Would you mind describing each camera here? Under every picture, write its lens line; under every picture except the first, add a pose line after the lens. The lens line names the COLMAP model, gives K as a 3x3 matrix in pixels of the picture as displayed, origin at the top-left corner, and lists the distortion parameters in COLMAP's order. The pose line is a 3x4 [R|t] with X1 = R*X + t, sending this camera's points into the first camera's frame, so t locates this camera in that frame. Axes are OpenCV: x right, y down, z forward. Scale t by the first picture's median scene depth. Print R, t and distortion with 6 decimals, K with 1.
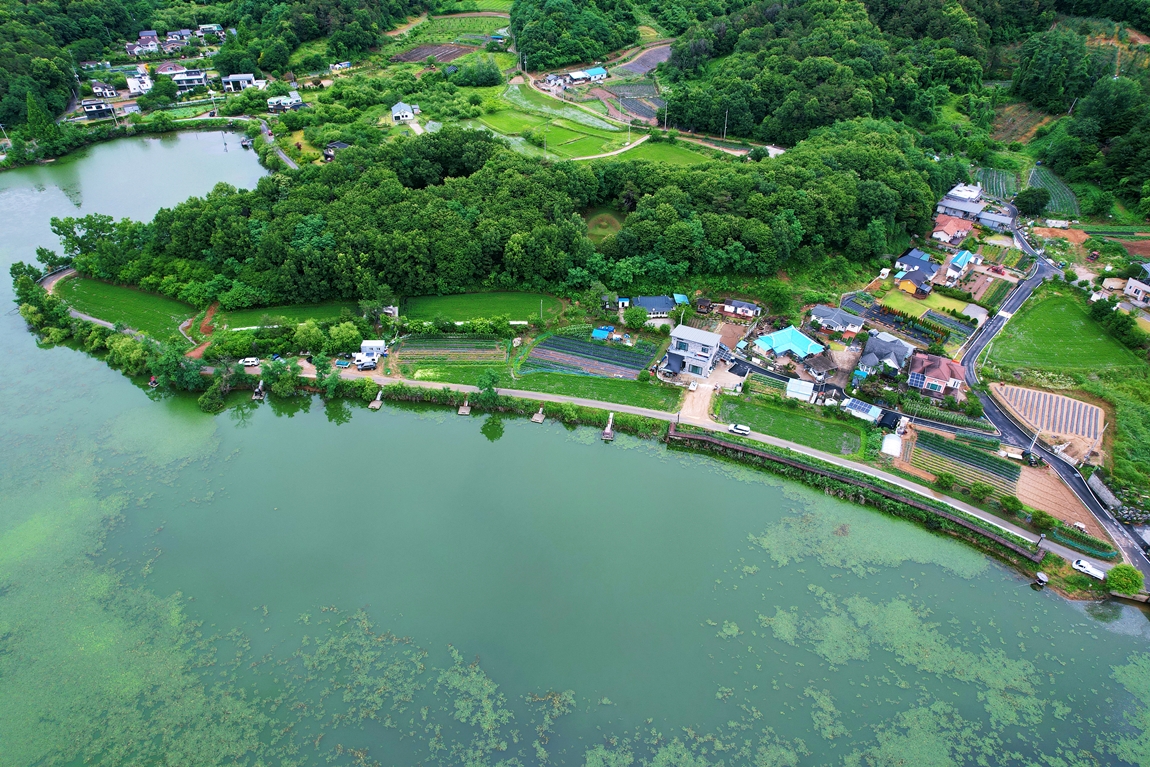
lens RADIAL K [[734.0, 0, 574.3], [0, 734.0, 381.1], [0, 0, 1]] dist [-0.082622, 0.076082]
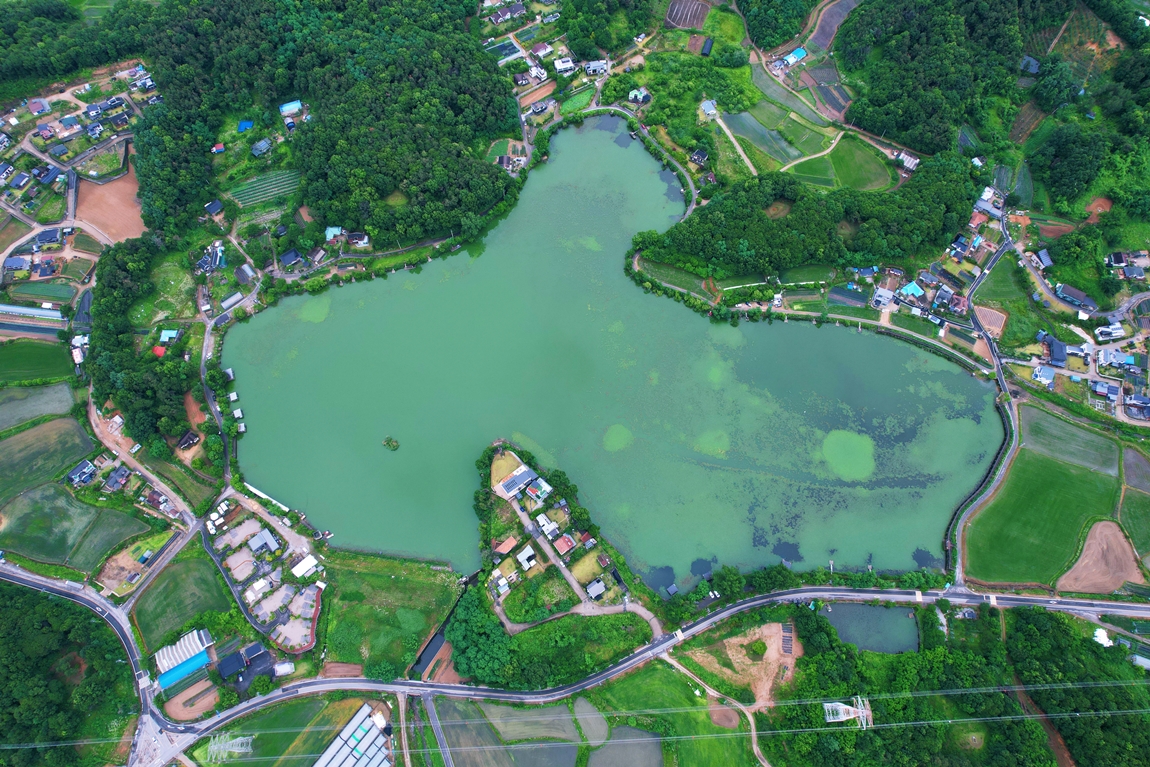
lens RADIAL K [[734.0, 0, 574.3], [0, 734.0, 381.1], [0, 0, 1]] dist [-0.082622, 0.076082]
pose [[0.998648, -0.049020, 0.017310, -1.023399], [0.034283, 0.871301, 0.489549, -1.077422], [-0.039080, -0.488294, 0.871804, -1.515911]]
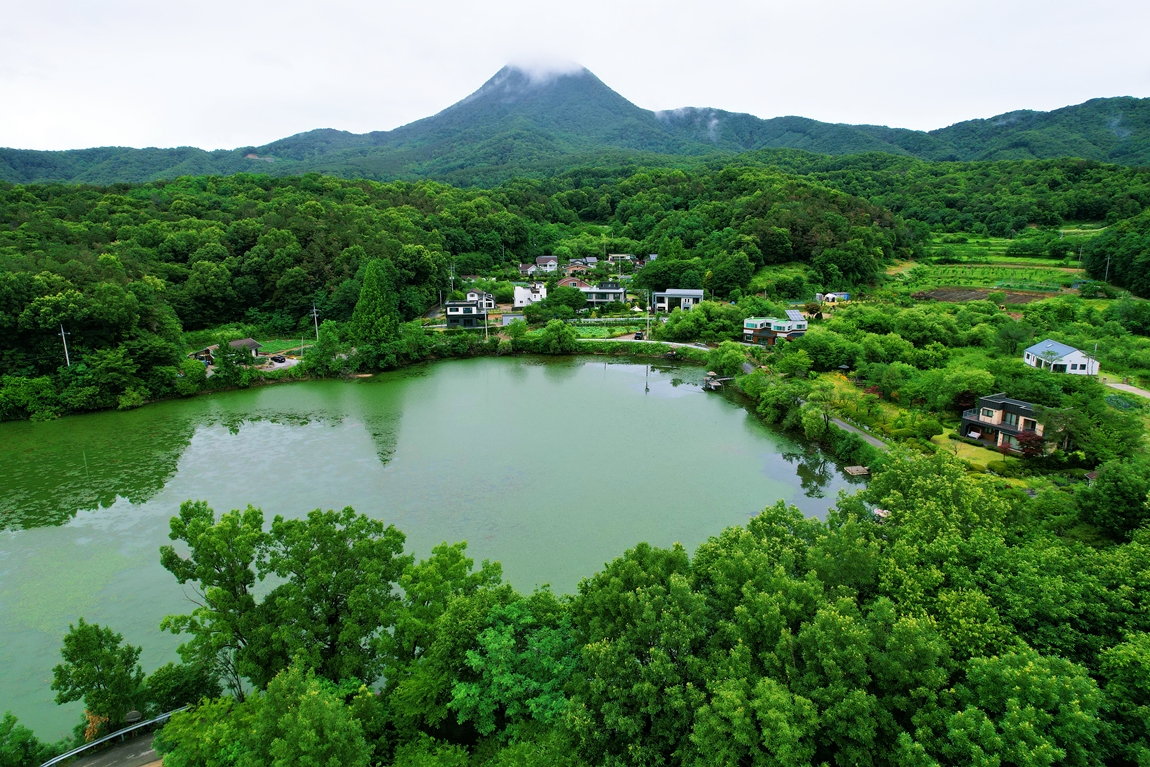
lens RADIAL K [[734.0, 0, 574.3], [0, 734.0, 381.1], [0, 0, 1]] dist [-0.082622, 0.076082]
pose [[0.916813, 0.086575, -0.389819, -0.531006], [-0.232866, 0.908951, -0.345805, -0.215213], [0.324388, 0.407814, 0.853499, 0.836650]]
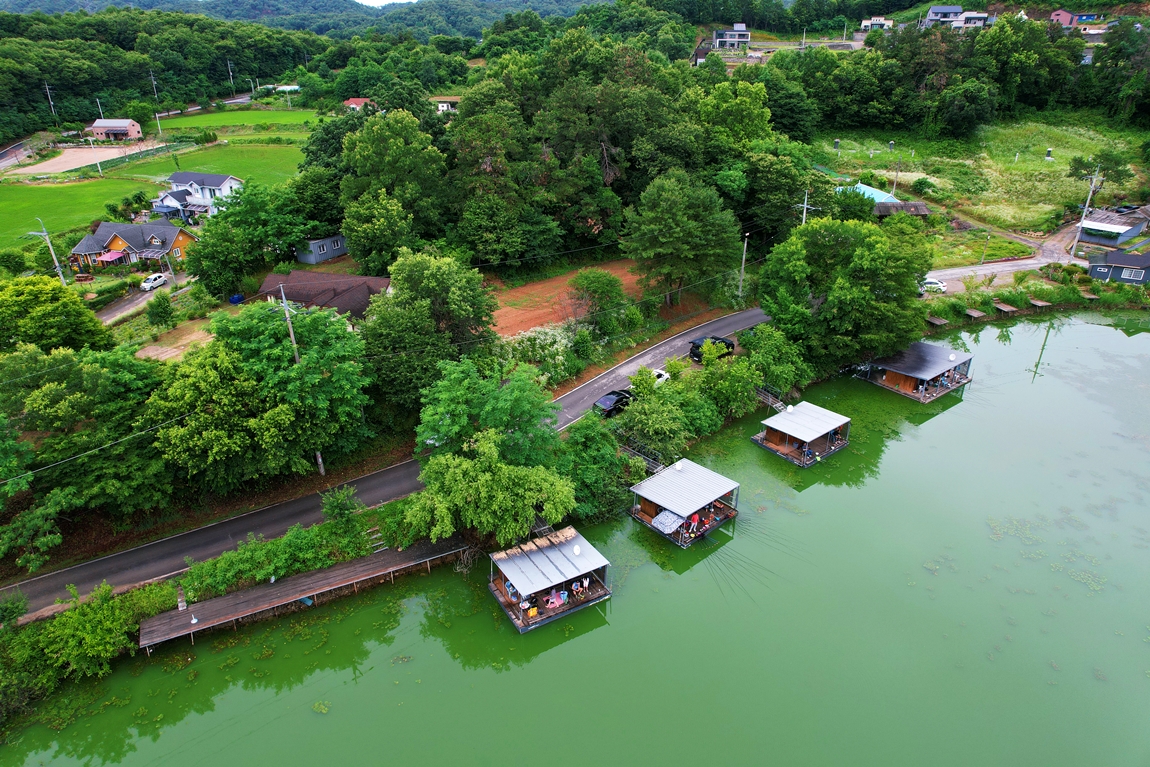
lens RADIAL K [[734.0, 0, 574.3], [0, 734.0, 381.1], [0, 0, 1]] dist [-0.082622, 0.076082]
pose [[0.336943, 0.407242, -0.848896, -1.945425], [-0.560764, 0.811060, 0.166512, 0.122715], [0.756316, 0.419925, 0.501647, 0.440145]]
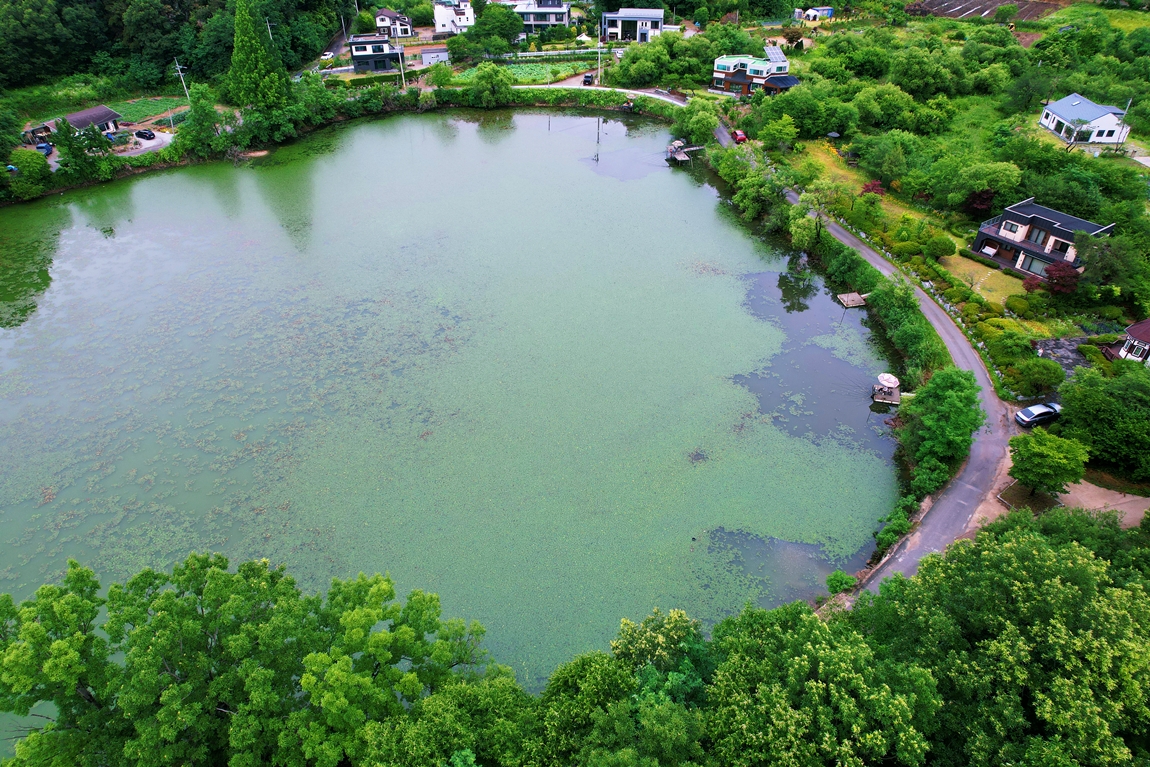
lens RADIAL K [[734.0, 0, 574.3], [0, 734.0, 381.1], [0, 0, 1]] dist [-0.082622, 0.076082]
pose [[0.946710, 0.184387, -0.264086, -0.574932], [-0.184284, 0.982545, 0.025390, -0.309885], [0.264158, 0.024630, 0.964165, 0.895371]]
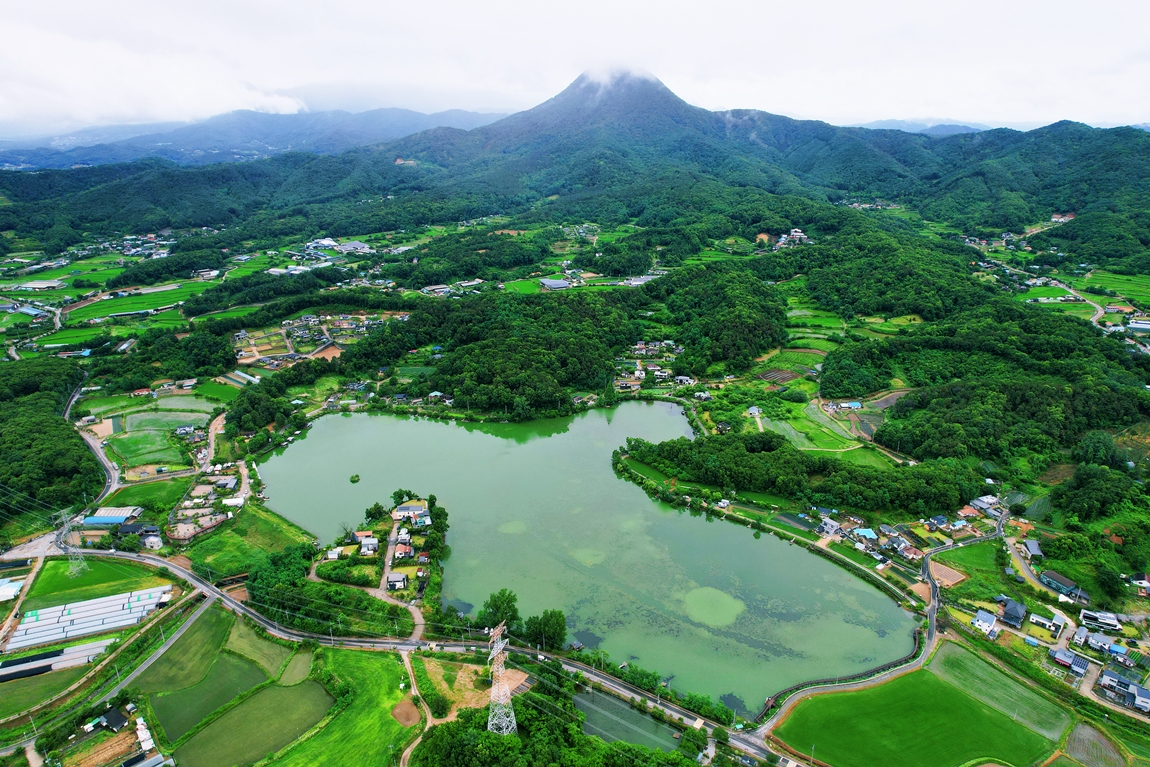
lens RADIAL K [[734.0, 0, 574.3], [0, 734.0, 381.1], [0, 0, 1]] dist [-0.082622, 0.076082]
pose [[0.882837, 0.158527, -0.442117, 0.387678], [-0.279653, 0.933692, -0.223636, 0.300431], [0.377349, 0.321074, 0.868631, -1.818006]]
